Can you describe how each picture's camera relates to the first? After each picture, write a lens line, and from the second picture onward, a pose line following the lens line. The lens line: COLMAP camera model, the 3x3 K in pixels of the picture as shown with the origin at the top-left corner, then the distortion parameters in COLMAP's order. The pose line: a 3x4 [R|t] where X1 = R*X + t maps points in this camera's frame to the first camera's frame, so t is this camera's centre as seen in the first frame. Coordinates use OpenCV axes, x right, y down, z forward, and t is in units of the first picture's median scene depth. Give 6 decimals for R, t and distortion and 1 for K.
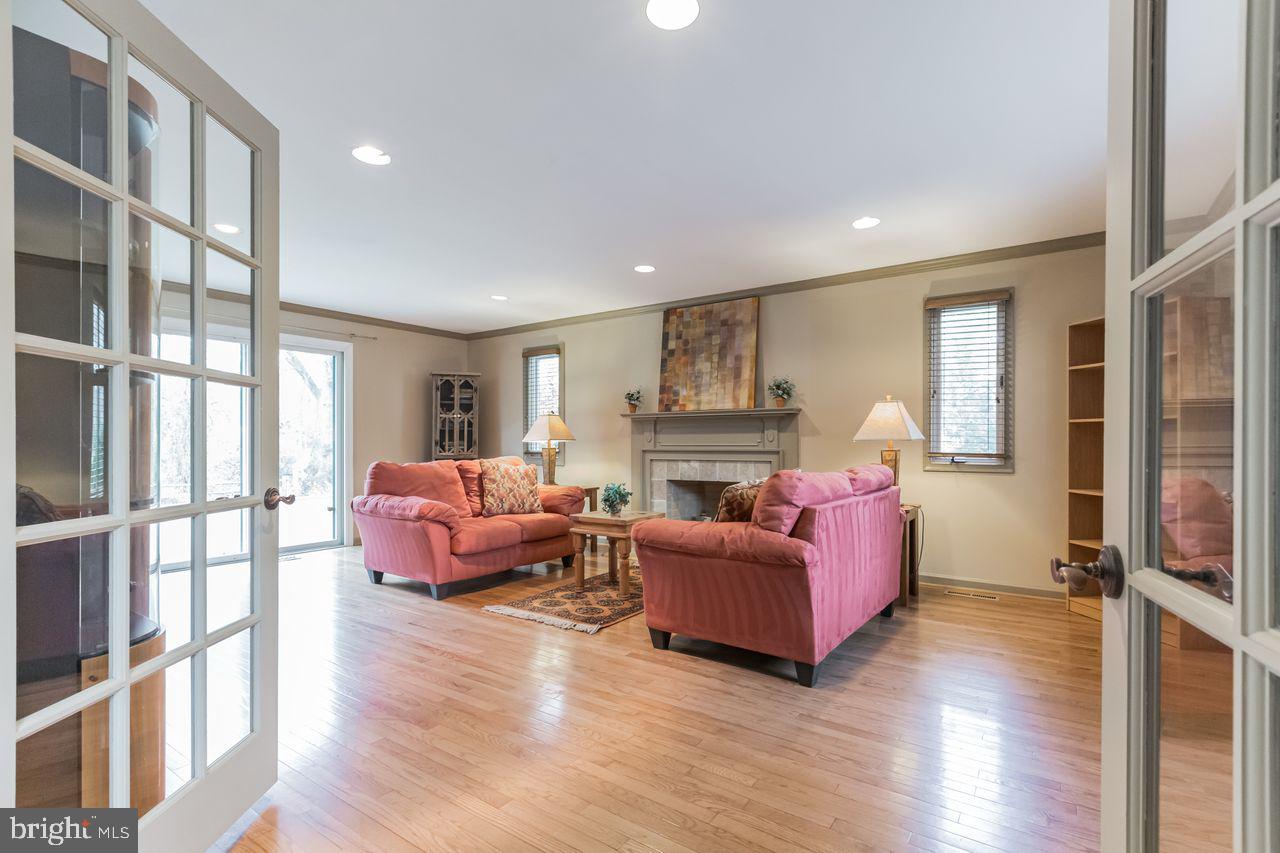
lens RADIAL K [[585.2, 0, 644.2], [0, 585.2, 438.5], [0, 0, 1]] dist [0.008031, -0.002645]
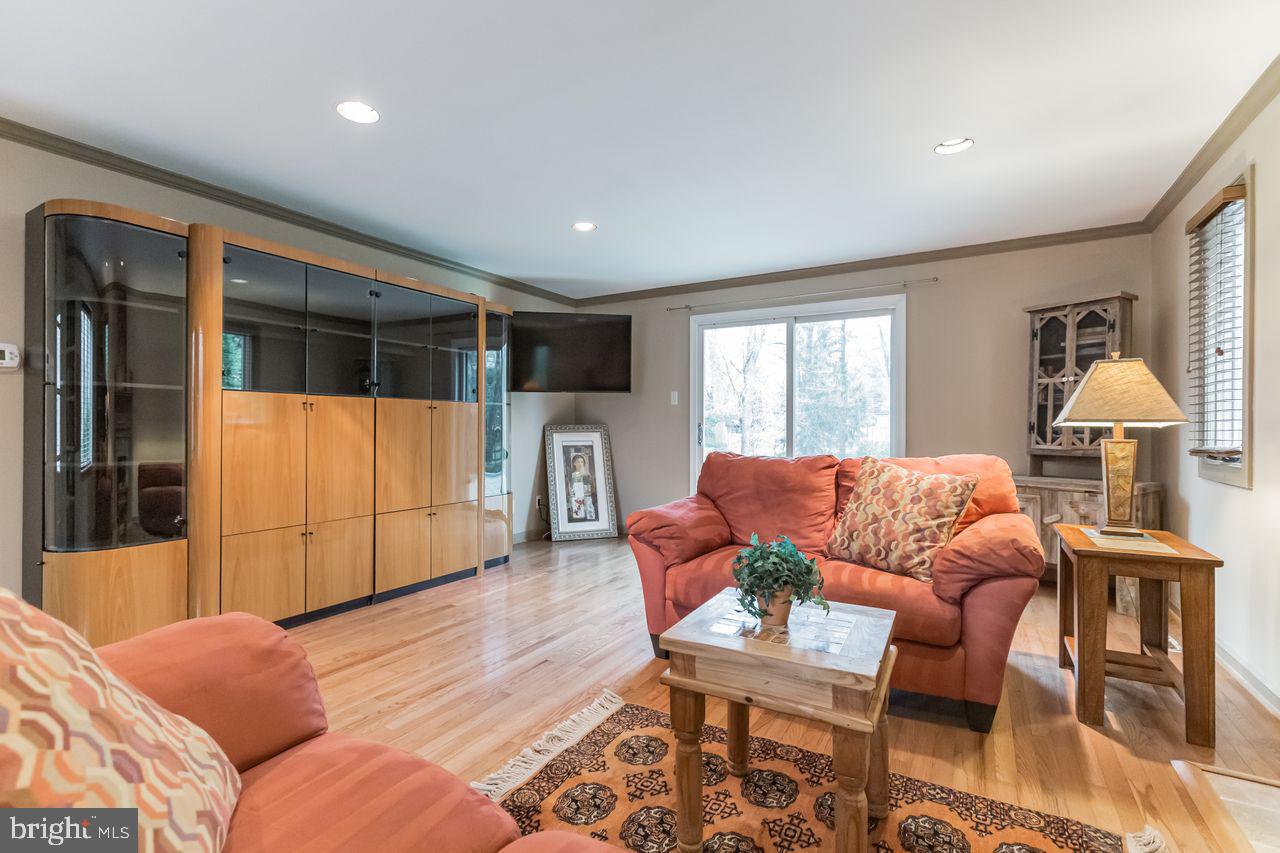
lens RADIAL K [[585.2, 0, 648.2], [0, 585.2, 421.5], [0, 0, 1]] dist [0.008031, -0.002645]
pose [[0.085724, -0.007828, -0.996288, 0.307735], [0.004324, 0.999963, -0.007485, 0.005900], [0.996310, -0.003666, 0.085755, 0.861253]]
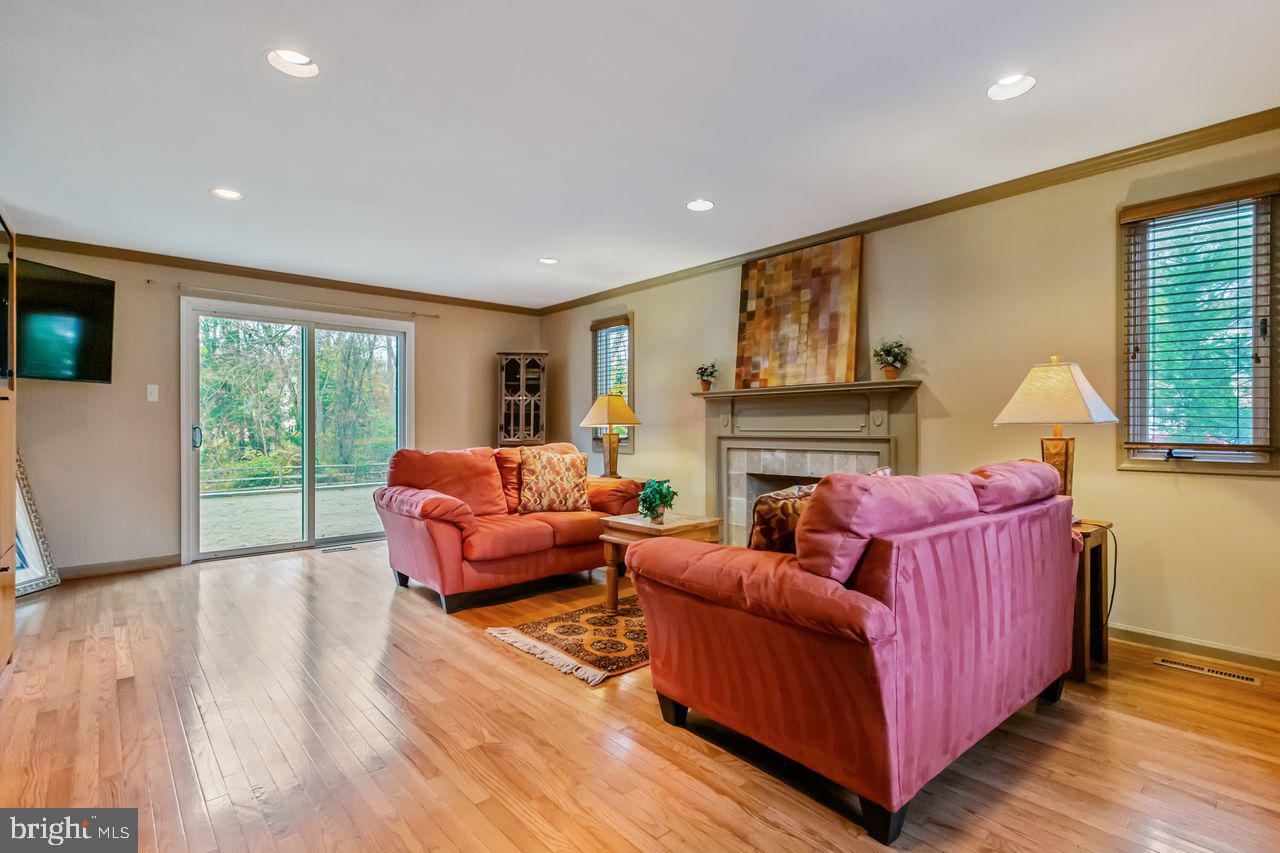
lens RADIAL K [[585.2, 0, 640.0], [0, 585.2, 423.1], [0, 0, 1]] dist [0.008031, -0.002645]
pose [[0.970158, -0.002483, -0.242462, 0.118250], [0.002596, 0.999997, 0.000147, 0.000975], [0.242461, -0.000772, 0.970161, 0.232162]]
